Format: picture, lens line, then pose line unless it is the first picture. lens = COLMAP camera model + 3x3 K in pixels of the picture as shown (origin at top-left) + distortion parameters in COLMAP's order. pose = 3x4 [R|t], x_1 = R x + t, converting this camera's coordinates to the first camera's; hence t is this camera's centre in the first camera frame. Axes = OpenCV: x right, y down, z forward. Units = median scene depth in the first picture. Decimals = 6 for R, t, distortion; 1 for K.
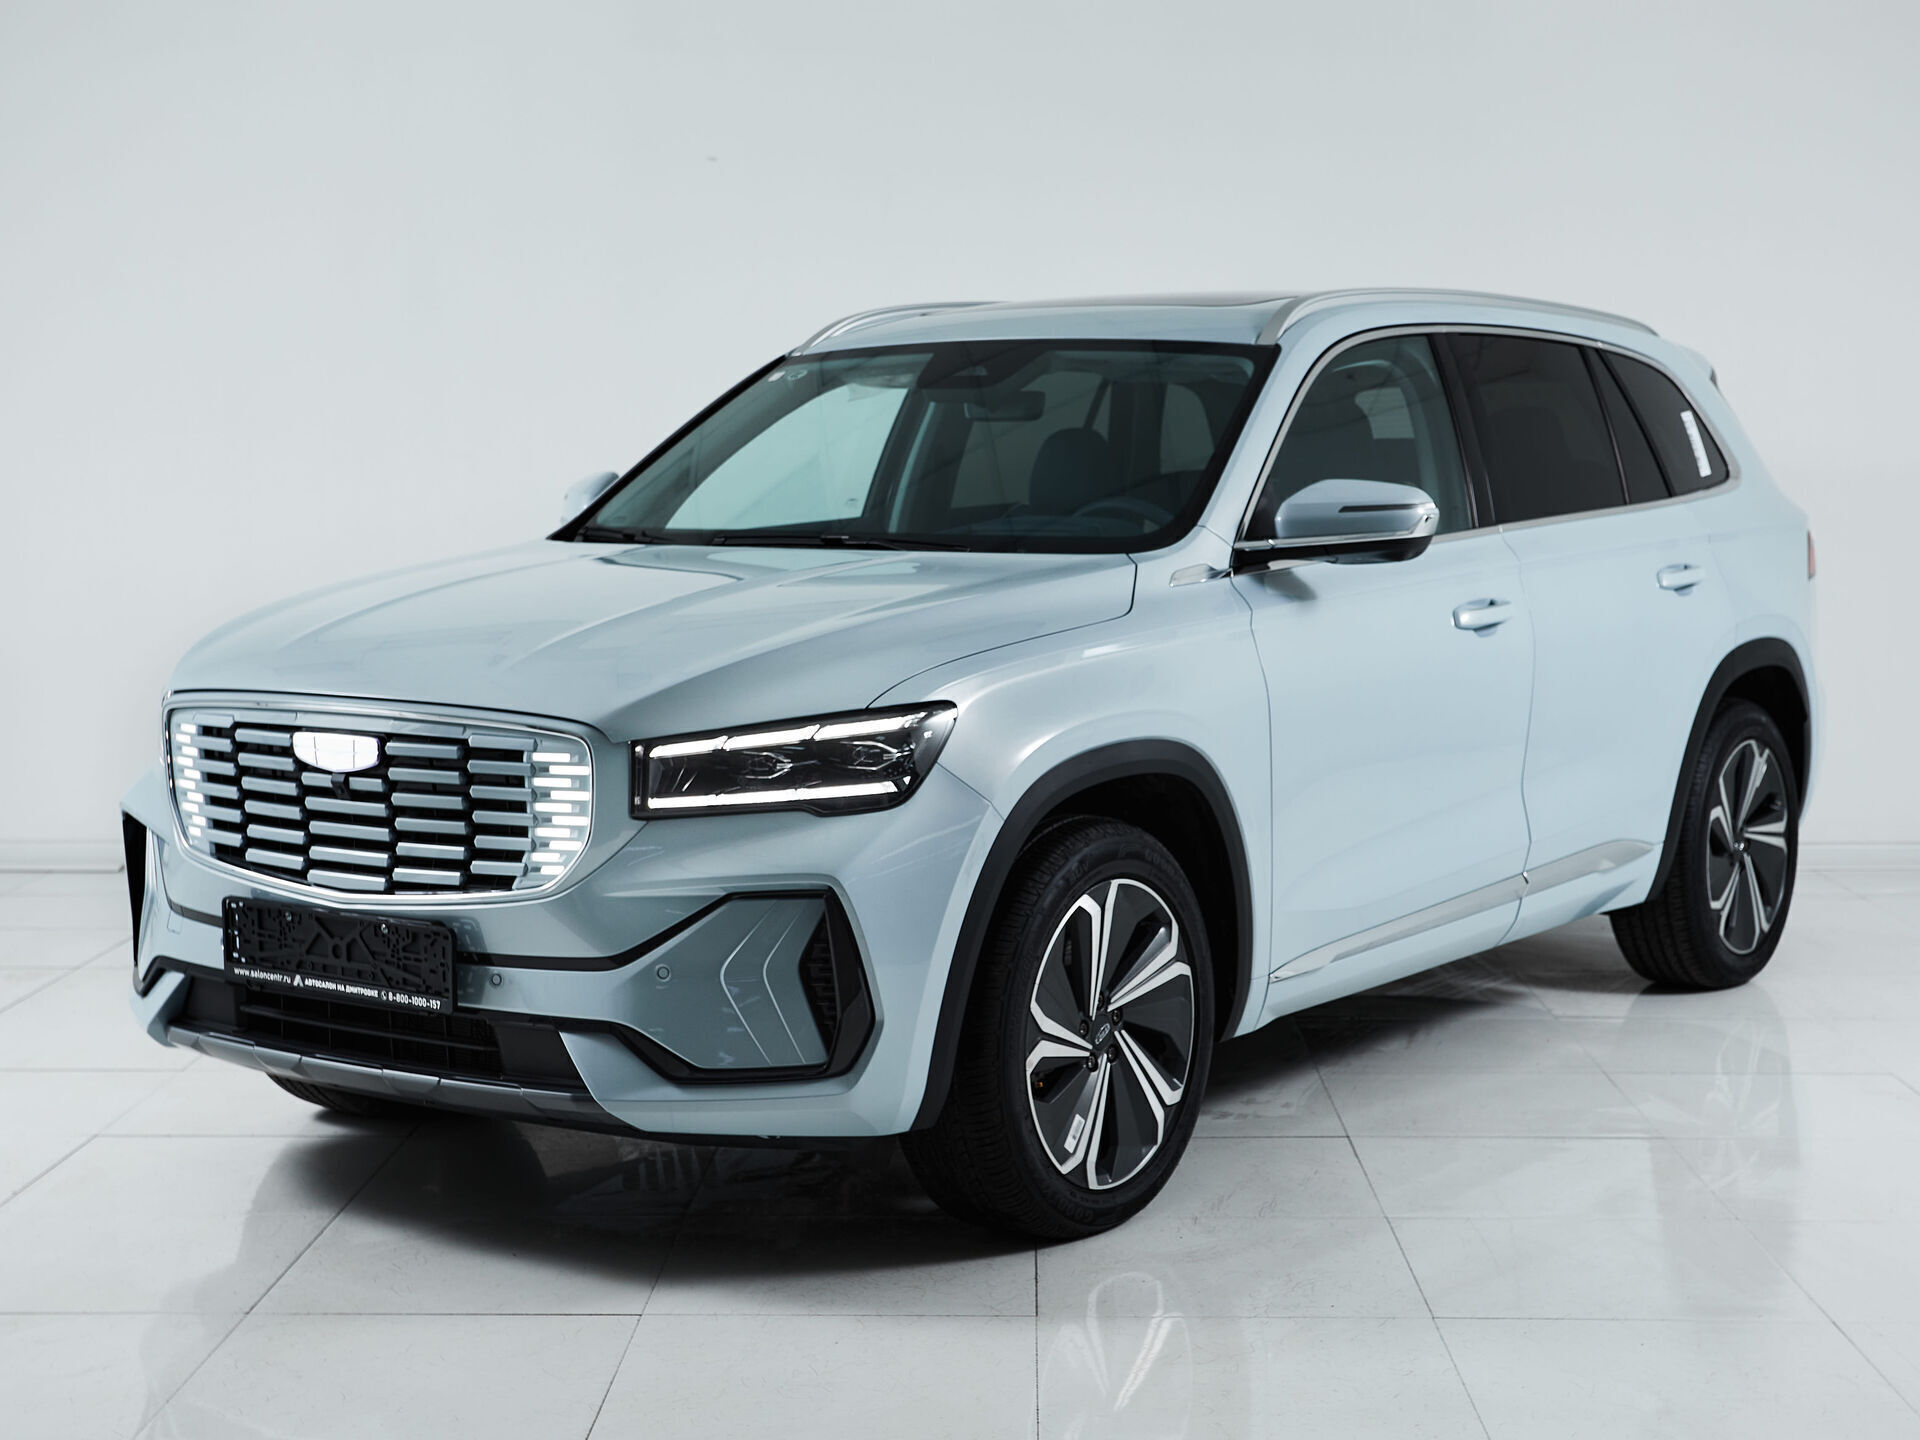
lens RADIAL K [[2470.8, 0, 960.4], [0, 2470.8, 712.4], [0, 0, 1]] dist [0.046067, 0.000000]
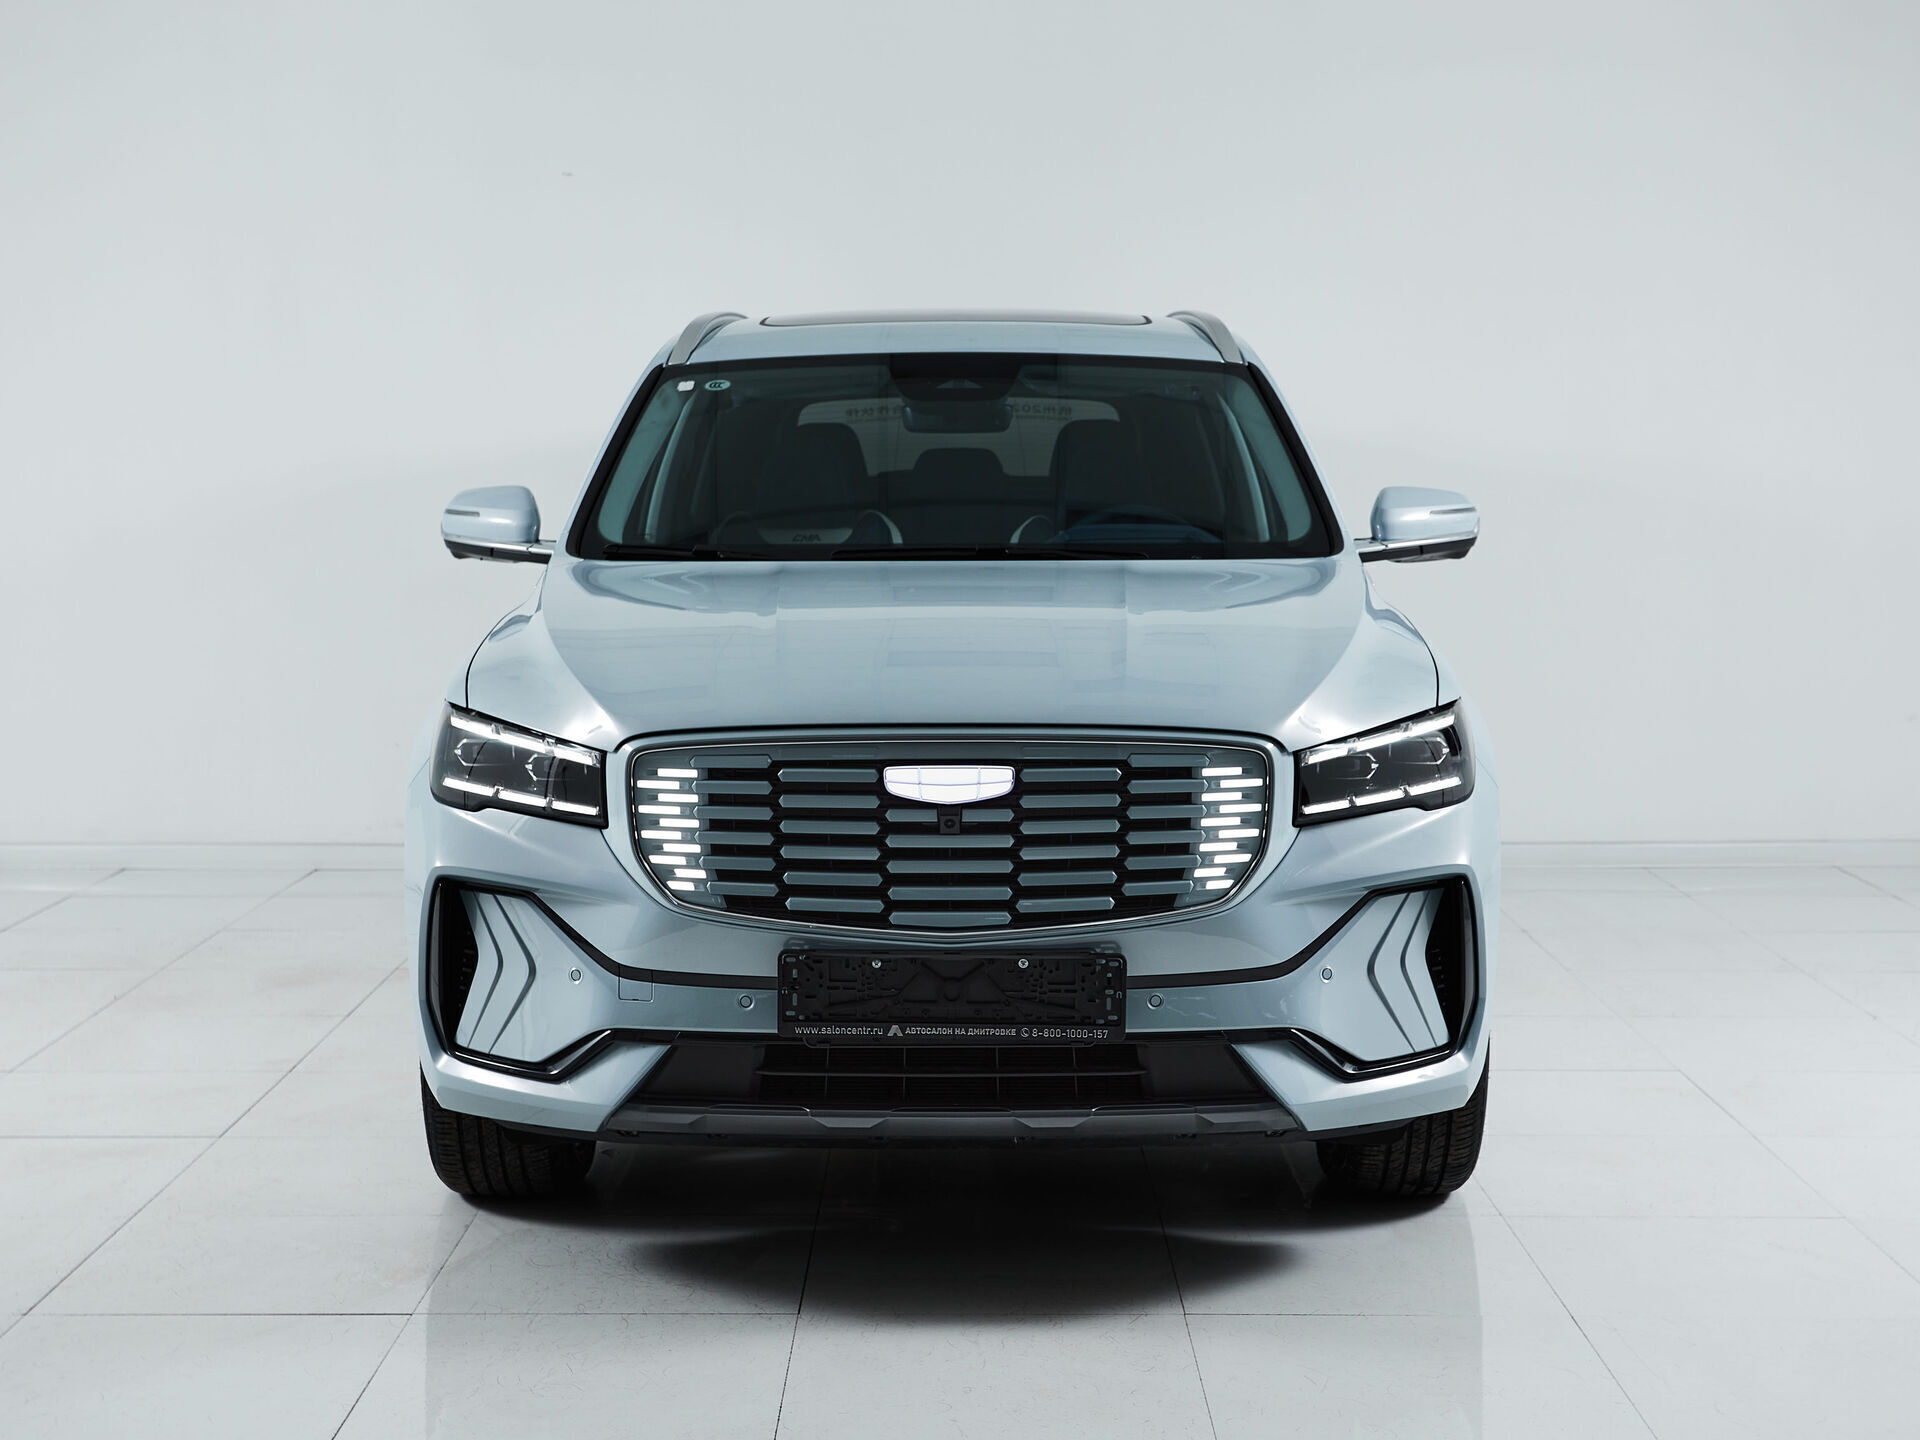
lens RADIAL K [[2470.8, 0, 958.9], [0, 2470.8, 716.3], [0, 0, 1]] dist [0.046067, 0.000000]
pose [[0.867186, -0.054158, 0.495031, -0.719372], [0.054502, 0.998419, 0.013754, -0.022929], [-0.494994, 0.015053, 0.868766, 0.176187]]
